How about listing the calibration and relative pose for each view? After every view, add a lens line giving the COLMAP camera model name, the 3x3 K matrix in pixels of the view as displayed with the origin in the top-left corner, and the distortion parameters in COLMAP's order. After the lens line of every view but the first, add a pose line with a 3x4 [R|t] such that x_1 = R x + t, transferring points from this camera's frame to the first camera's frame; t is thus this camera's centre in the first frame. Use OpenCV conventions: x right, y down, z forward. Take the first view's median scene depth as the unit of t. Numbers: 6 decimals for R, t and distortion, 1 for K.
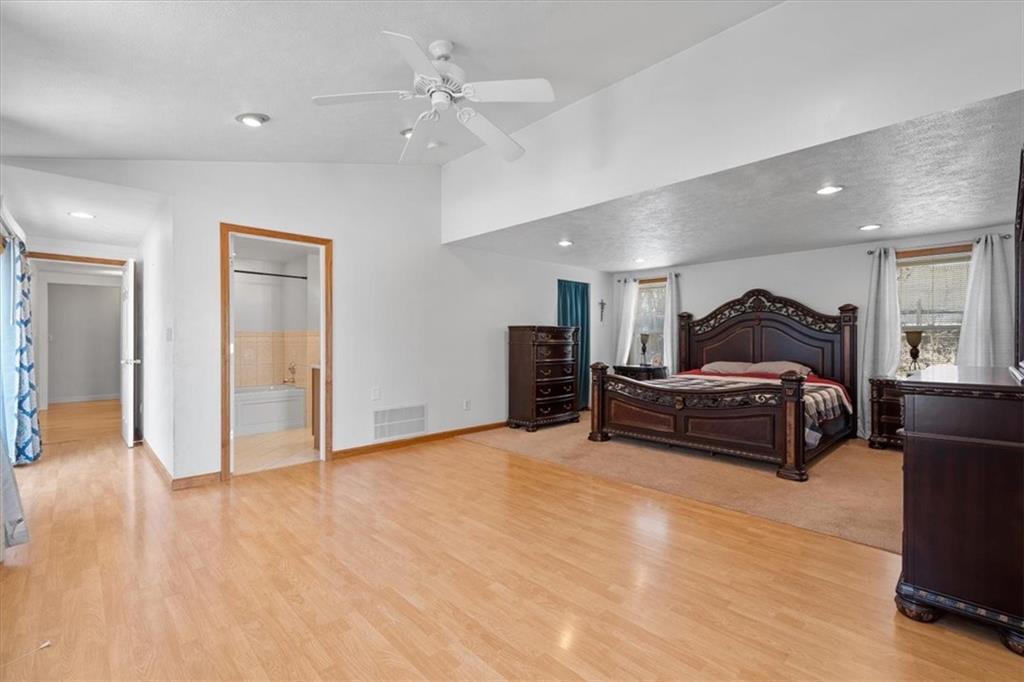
lens RADIAL K [[447.7, 0, 517.1], [0, 447.7, 339.1], [0, 0, 1]] dist [0.003788, -0.001332]
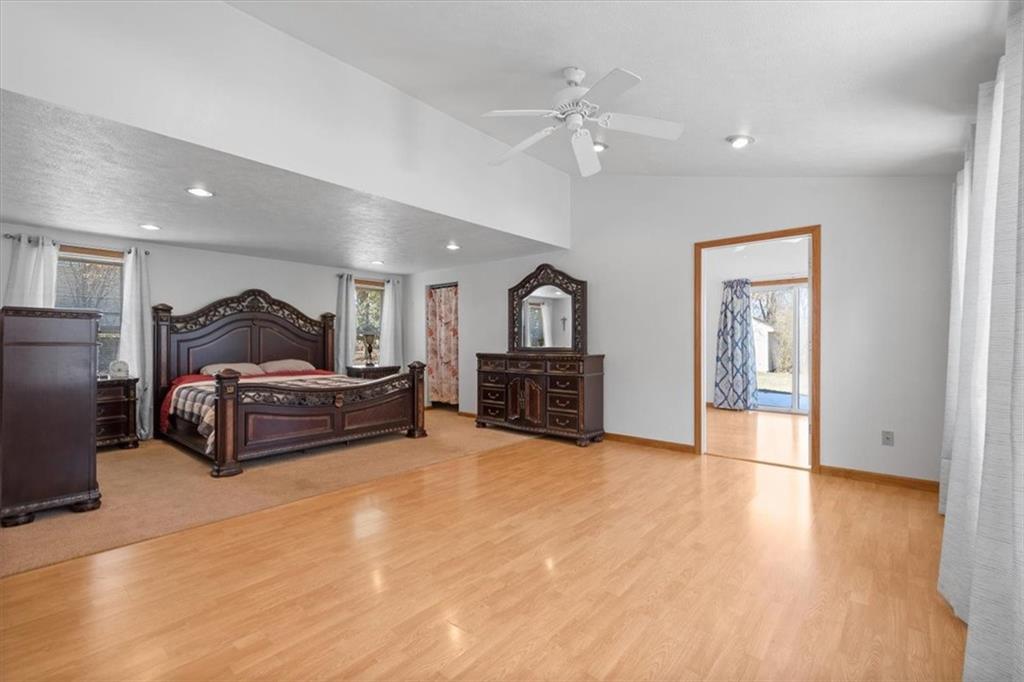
lens RADIAL K [[447.7, 0, 516.8], [0, 447.7, 344.6], [0, 0, 1]] dist [0.003788, -0.001332]
pose [[-0.083611, -0.006405, 0.996478, -0.687639], [-0.003207, 0.999976, 0.006158, 0.005939], [-0.996493, -0.002681, -0.083629, 0.669980]]
